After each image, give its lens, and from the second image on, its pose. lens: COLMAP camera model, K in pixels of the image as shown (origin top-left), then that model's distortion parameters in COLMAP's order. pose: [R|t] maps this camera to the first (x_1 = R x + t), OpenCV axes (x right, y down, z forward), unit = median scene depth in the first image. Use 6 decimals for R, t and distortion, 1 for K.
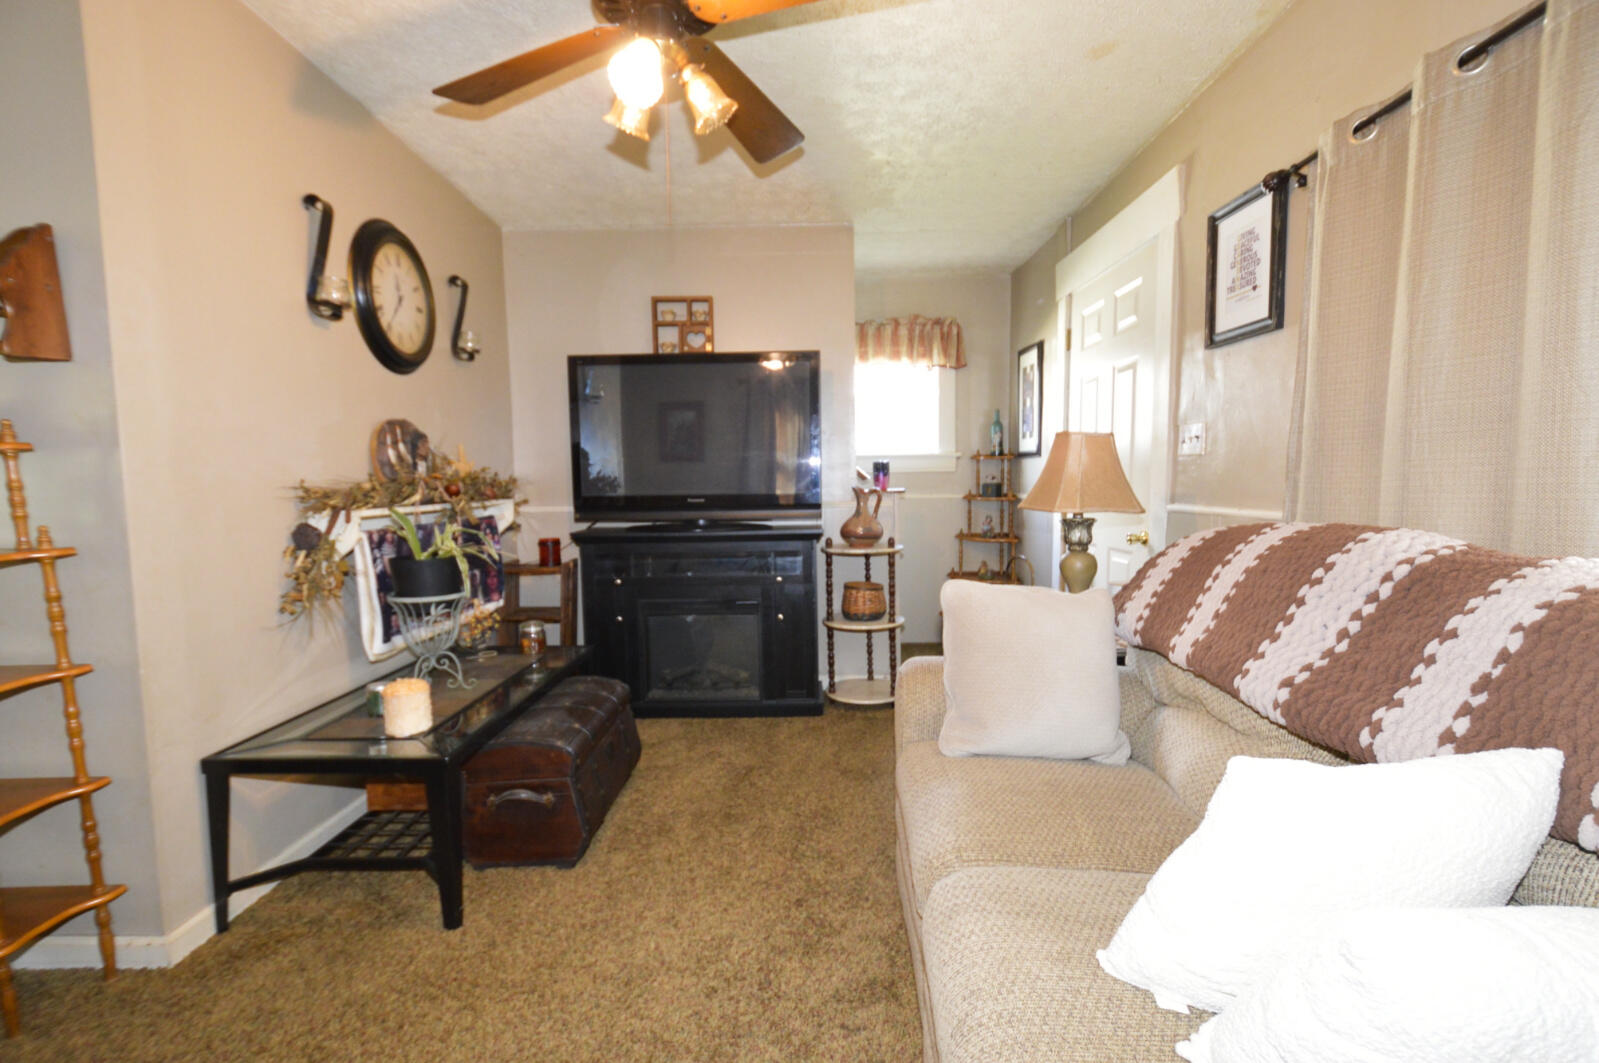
lens RADIAL K [[715.1, 0, 797.5], [0, 715.1, 543.3], [0, 0, 1]] dist [0.010876, -0.008753]
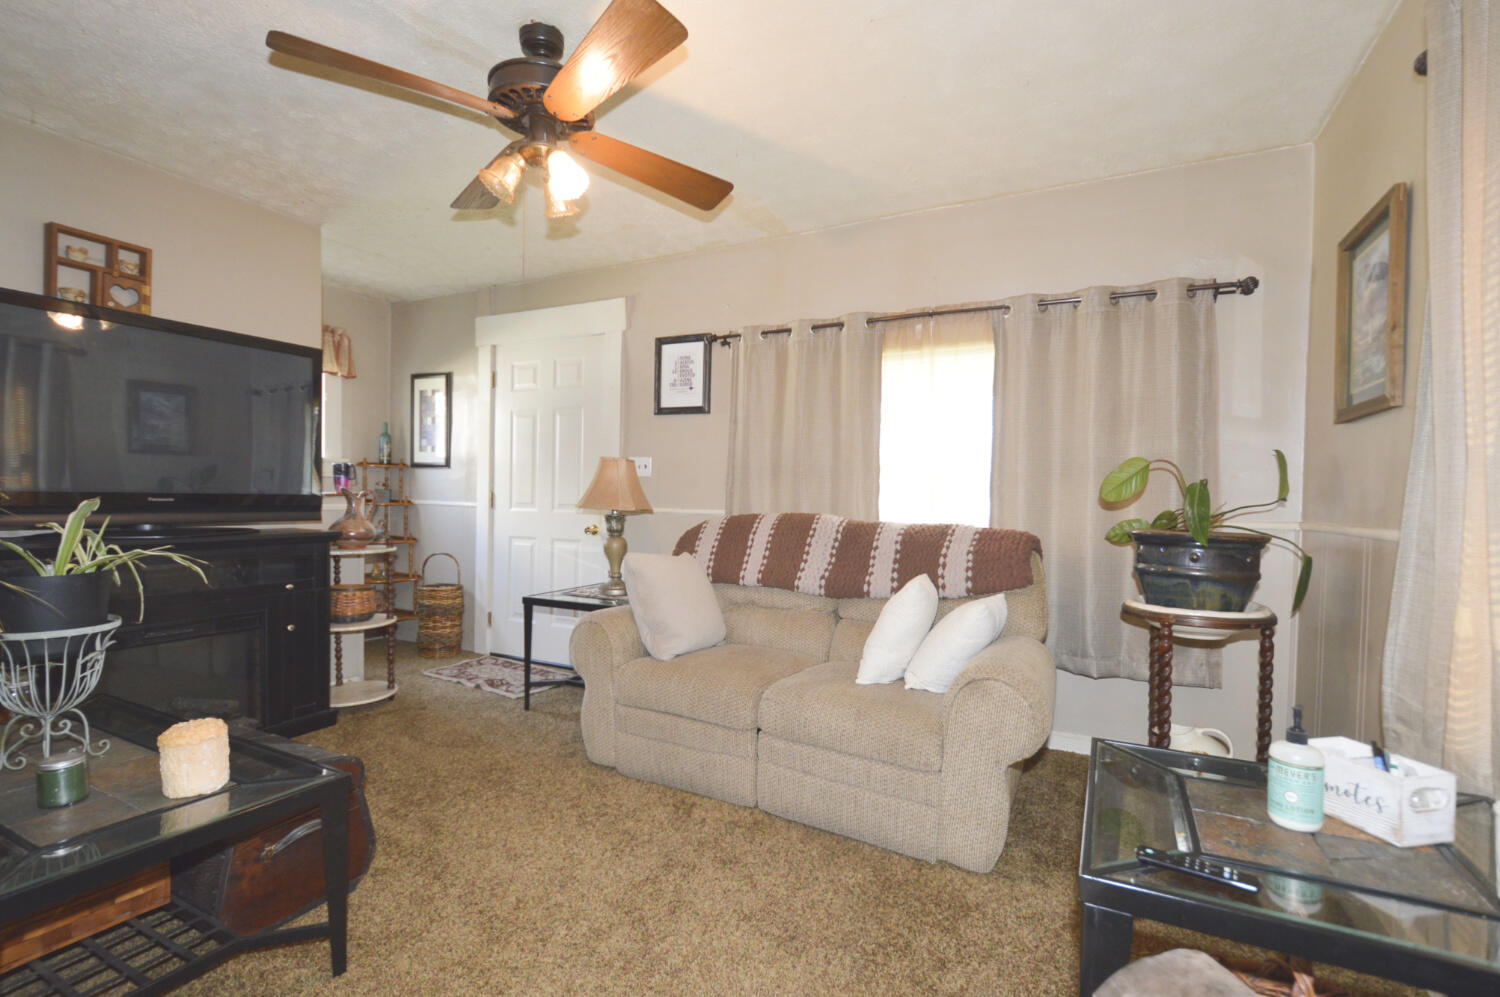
lens RADIAL K [[670.8, 0, 748.2], [0, 670.8, 509.6], [0, 0, 1]] dist [0.010876, -0.008753]
pose [[0.448834, 0.004325, 0.893604, -0.705100], [0.053216, 0.998084, -0.031560, 0.013434], [-0.892029, 0.061719, 0.447744, 0.102386]]
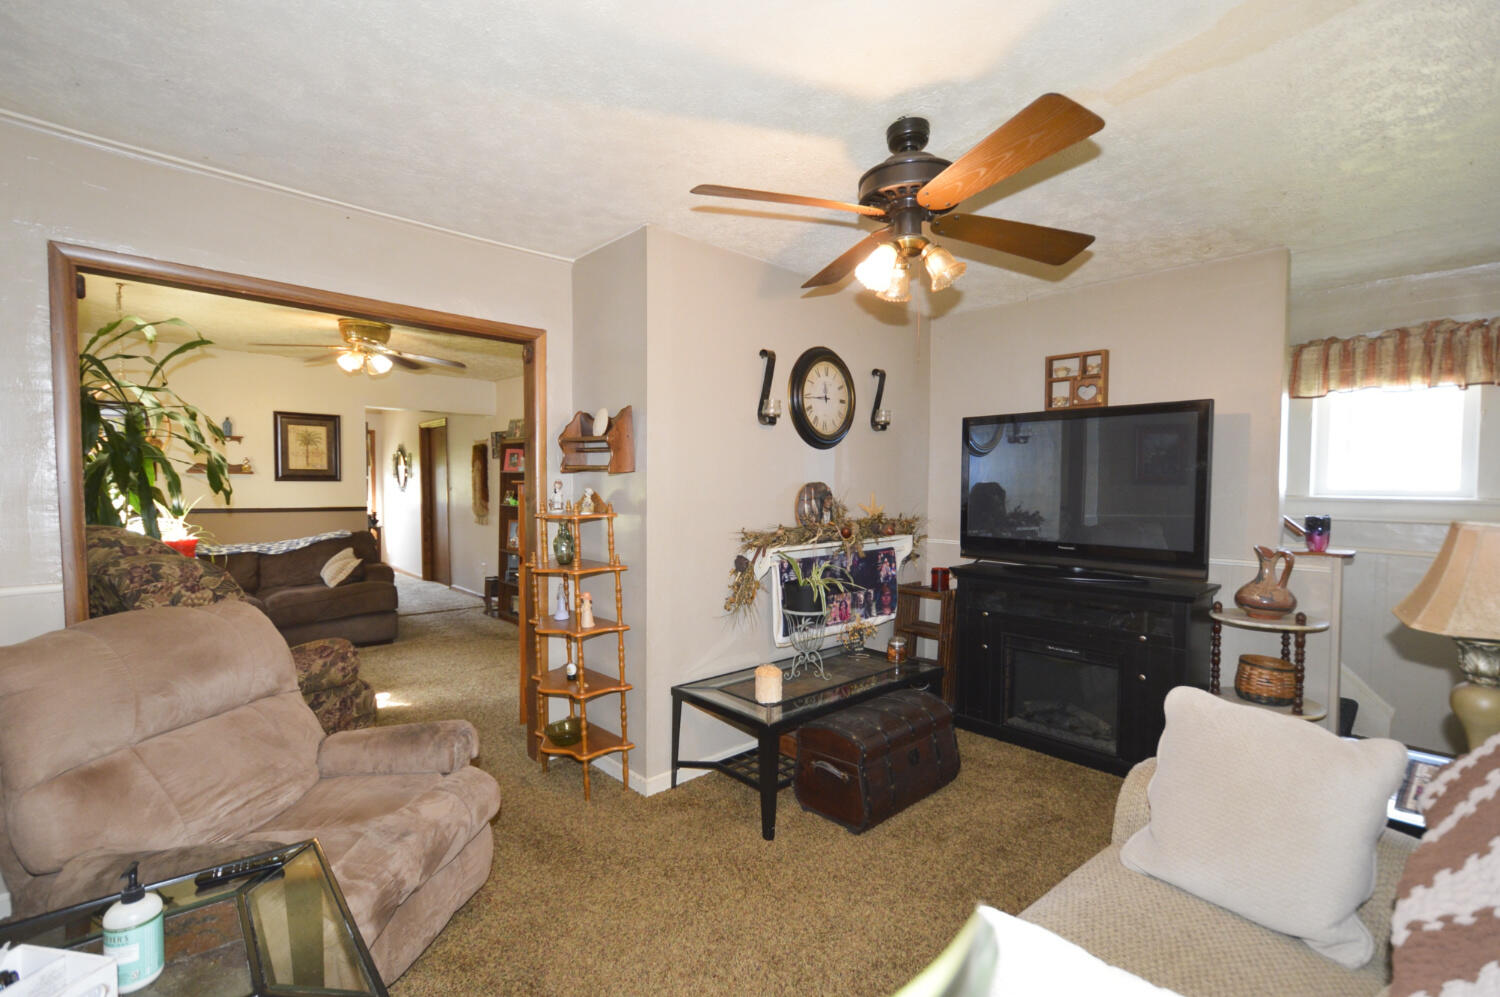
lens RADIAL K [[670.8, 0, 748.2], [0, 670.8, 509.6], [0, 0, 1]] dist [0.010876, -0.008753]
pose [[0.685448, 0.046816, -0.726615, 0.341371], [-0.077287, 0.996971, -0.008673, -0.096597], [0.724008, 0.062103, 0.686990, -0.027690]]
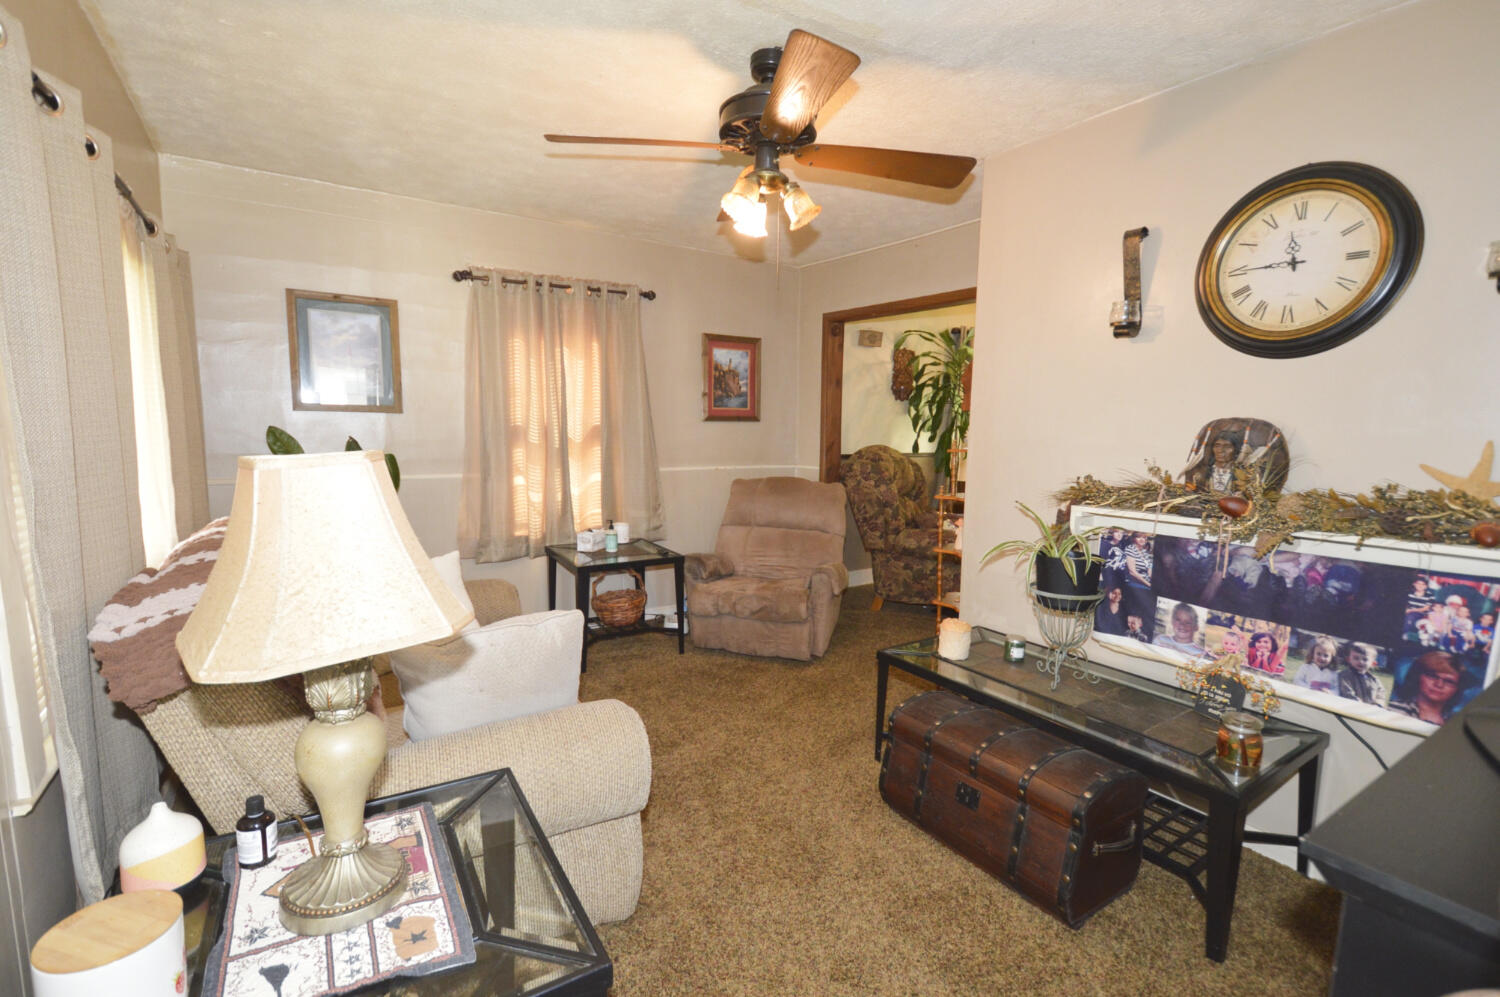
lens RADIAL K [[670.8, 0, 748.2], [0, 670.8, 509.6], [0, 0, 1]] dist [0.010876, -0.008753]
pose [[-0.823105, 0.074293, -0.563009, 0.383776], [-0.052182, 0.977317, 0.205253, -0.203162], [0.565487, 0.198324, -0.800557, 1.347961]]
